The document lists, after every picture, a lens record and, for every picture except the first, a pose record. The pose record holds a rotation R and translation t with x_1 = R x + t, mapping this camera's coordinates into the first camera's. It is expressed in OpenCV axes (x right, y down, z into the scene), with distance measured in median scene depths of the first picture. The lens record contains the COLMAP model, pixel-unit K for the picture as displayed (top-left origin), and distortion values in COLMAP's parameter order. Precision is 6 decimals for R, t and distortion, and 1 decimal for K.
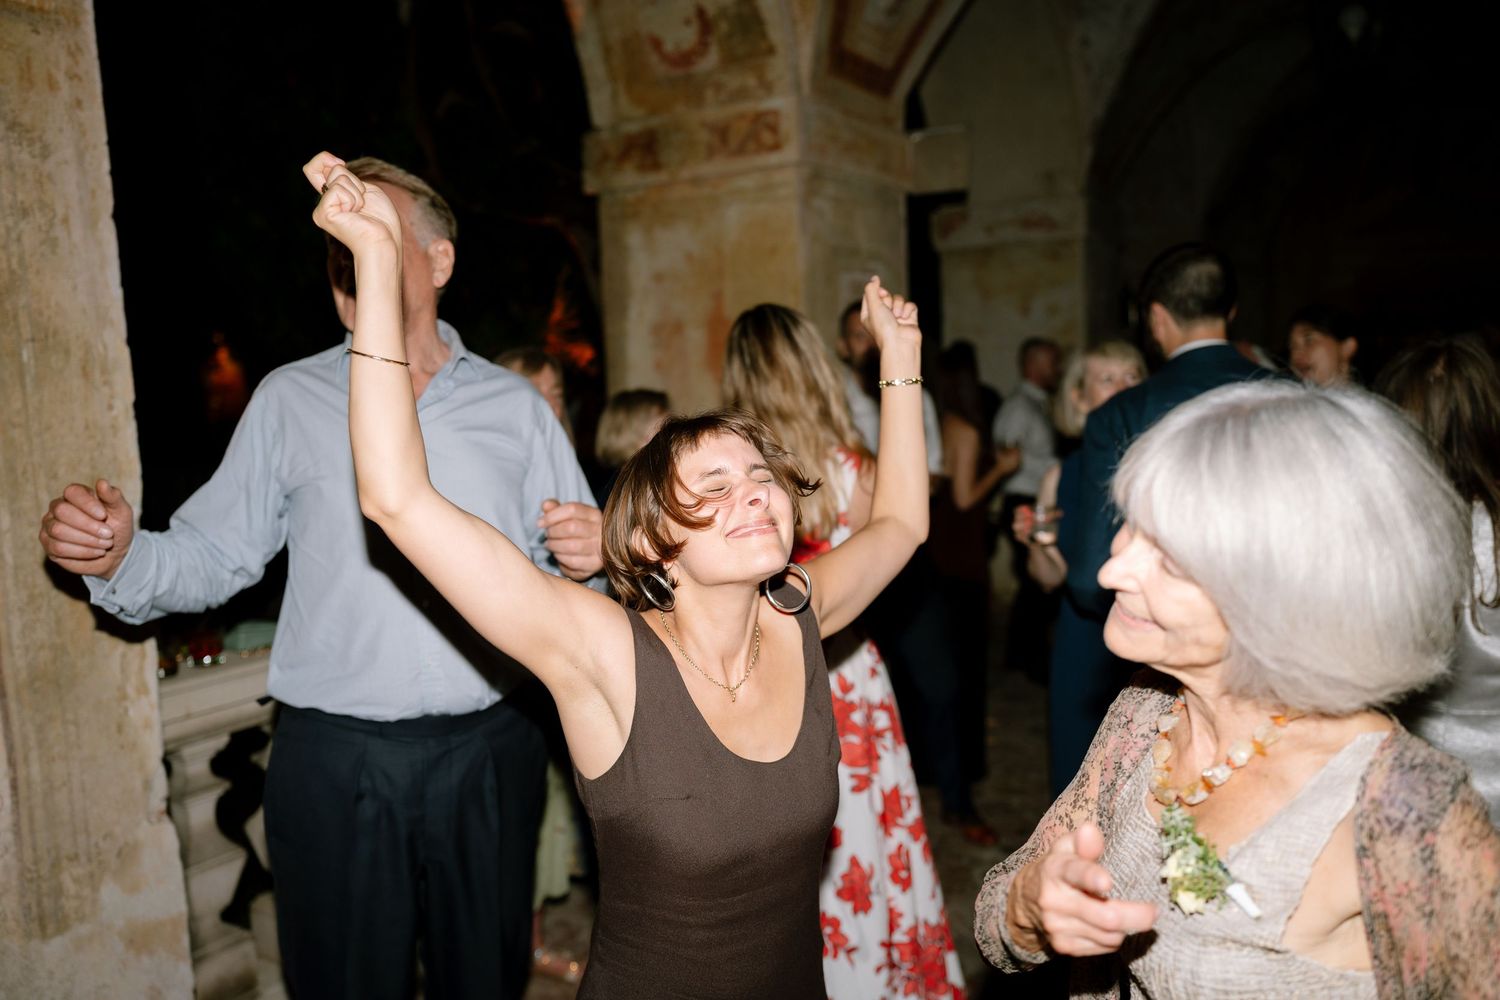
lens RADIAL K [[1200.5, 0, 750.0], [0, 1200.5, 500.0], [0, 0, 1]] dist [-0.008304, 0.008778]
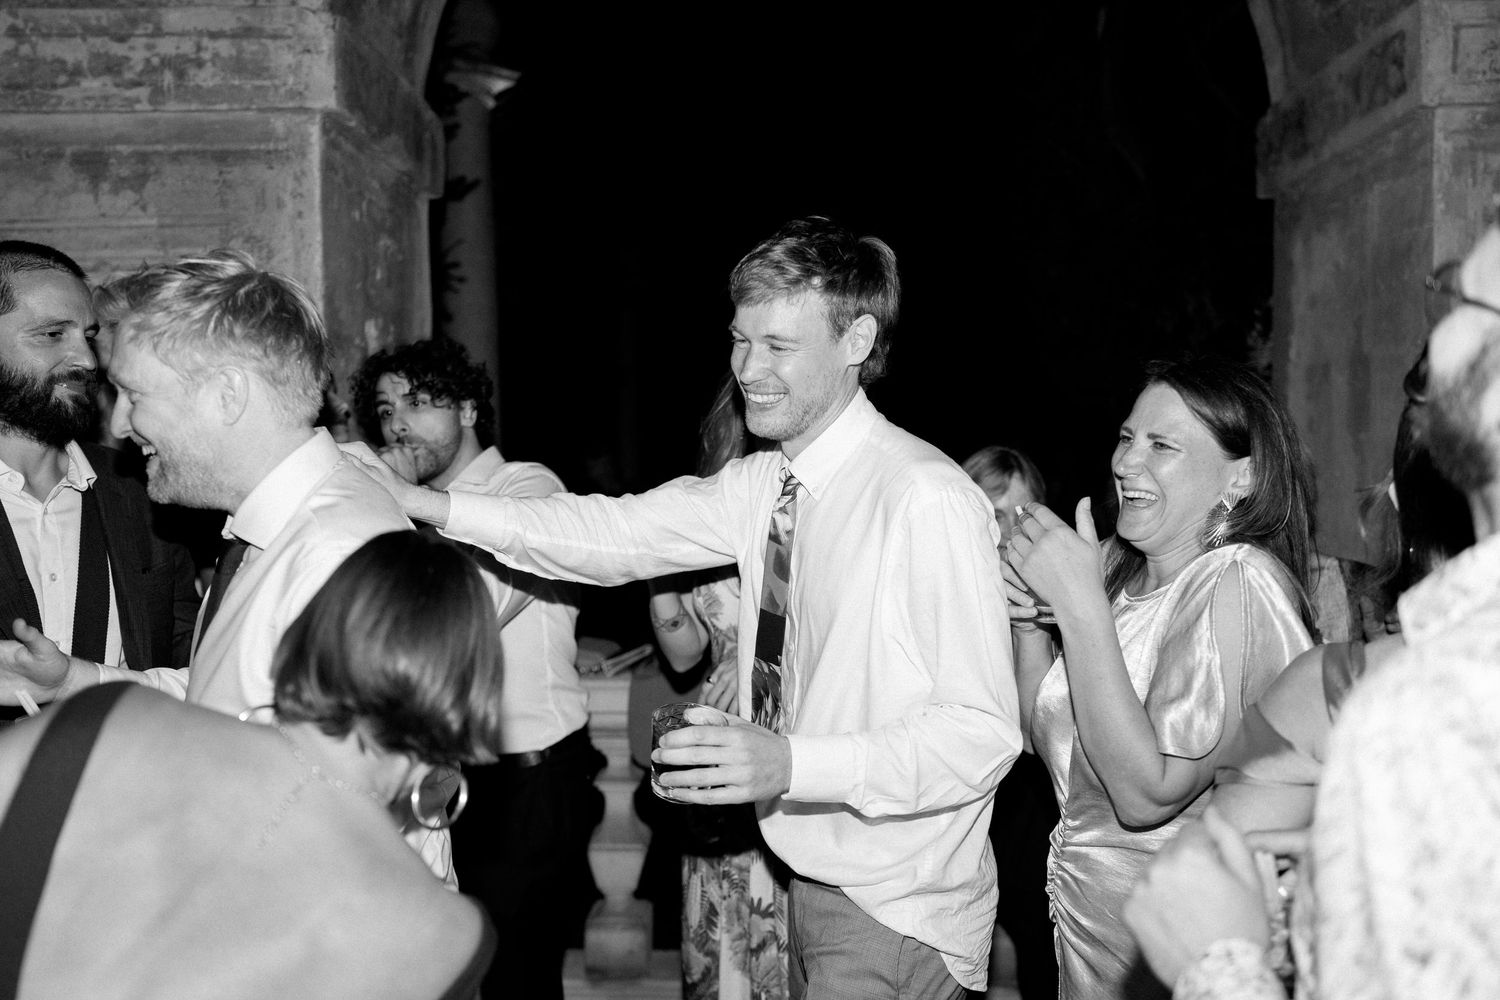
lens RADIAL K [[1200.5, 0, 750.0], [0, 1200.5, 500.0], [0, 0, 1]] dist [-0.008304, 0.008778]
pose [[0.497201, 0.063879, -0.865280, 0.865494], [-0.107542, 0.994133, 0.011597, -0.087580], [0.860945, 0.087288, 0.501154, 0.803293]]
